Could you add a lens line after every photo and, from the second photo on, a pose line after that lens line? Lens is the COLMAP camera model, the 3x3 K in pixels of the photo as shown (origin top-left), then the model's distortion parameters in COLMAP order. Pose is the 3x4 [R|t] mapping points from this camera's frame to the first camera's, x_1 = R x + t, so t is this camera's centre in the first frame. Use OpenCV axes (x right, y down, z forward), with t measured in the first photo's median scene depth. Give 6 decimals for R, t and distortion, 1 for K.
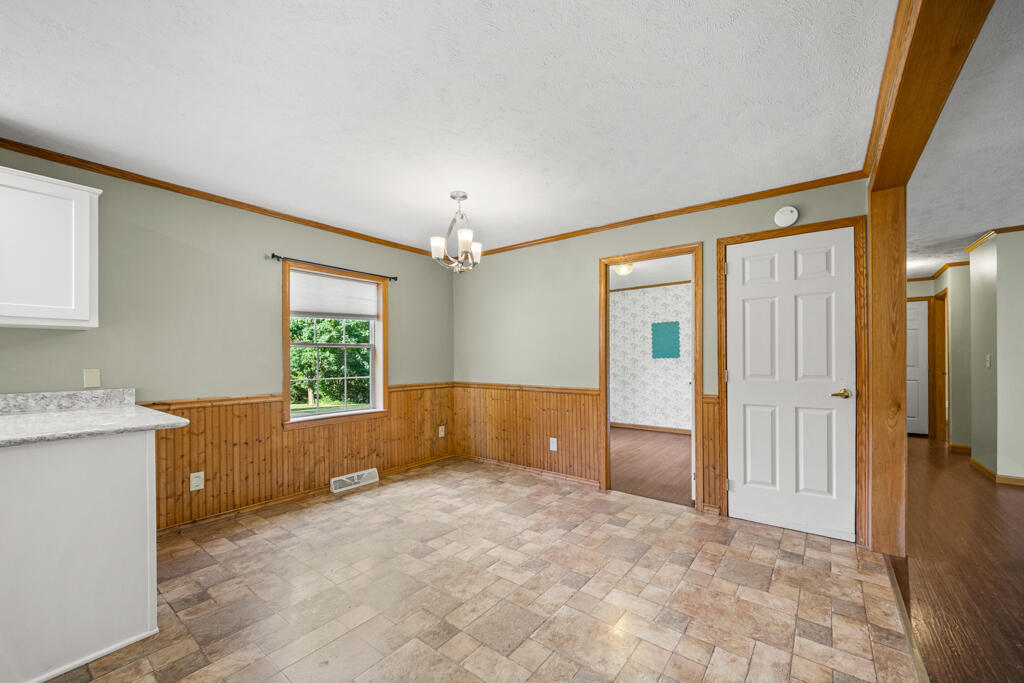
lens RADIAL K [[403.0, 0, 517.7], [0, 403.0, 358.9], [0, 0, 1]] dist [-0.018326, 0.007892]
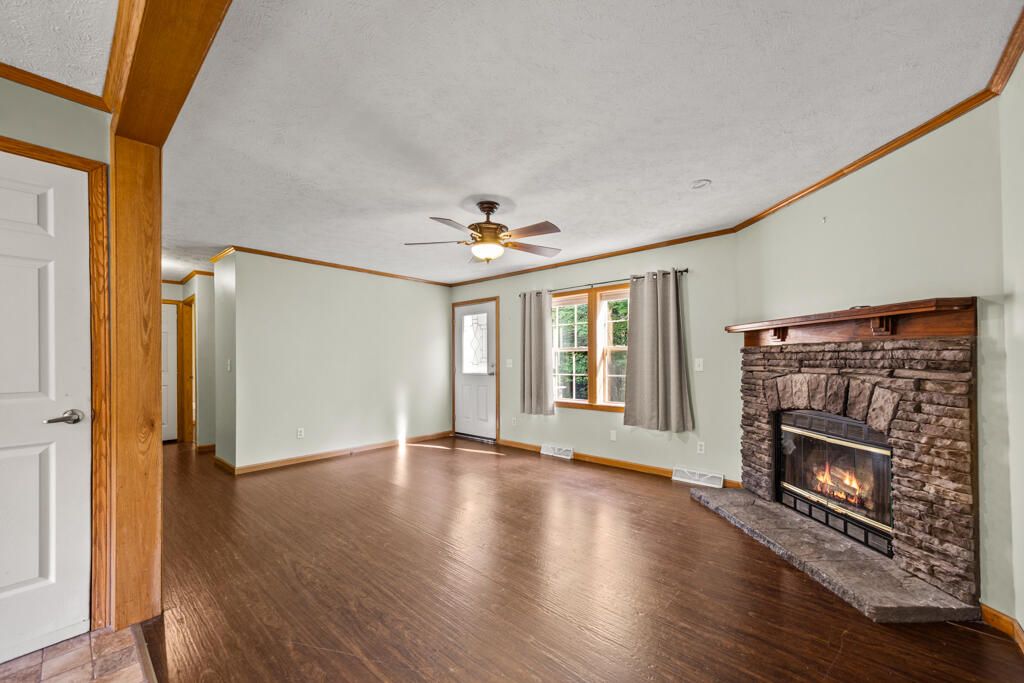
lens RADIAL K [[403.0, 0, 517.7], [0, 403.0, 358.9], [0, 0, 1]] dist [-0.018326, 0.007892]
pose [[0.058468, 0.005005, 0.998277, 0.200060], [0.005014, 0.999973, -0.005308, -0.002665], [-0.998277, 0.005316, 0.058442, 0.220996]]
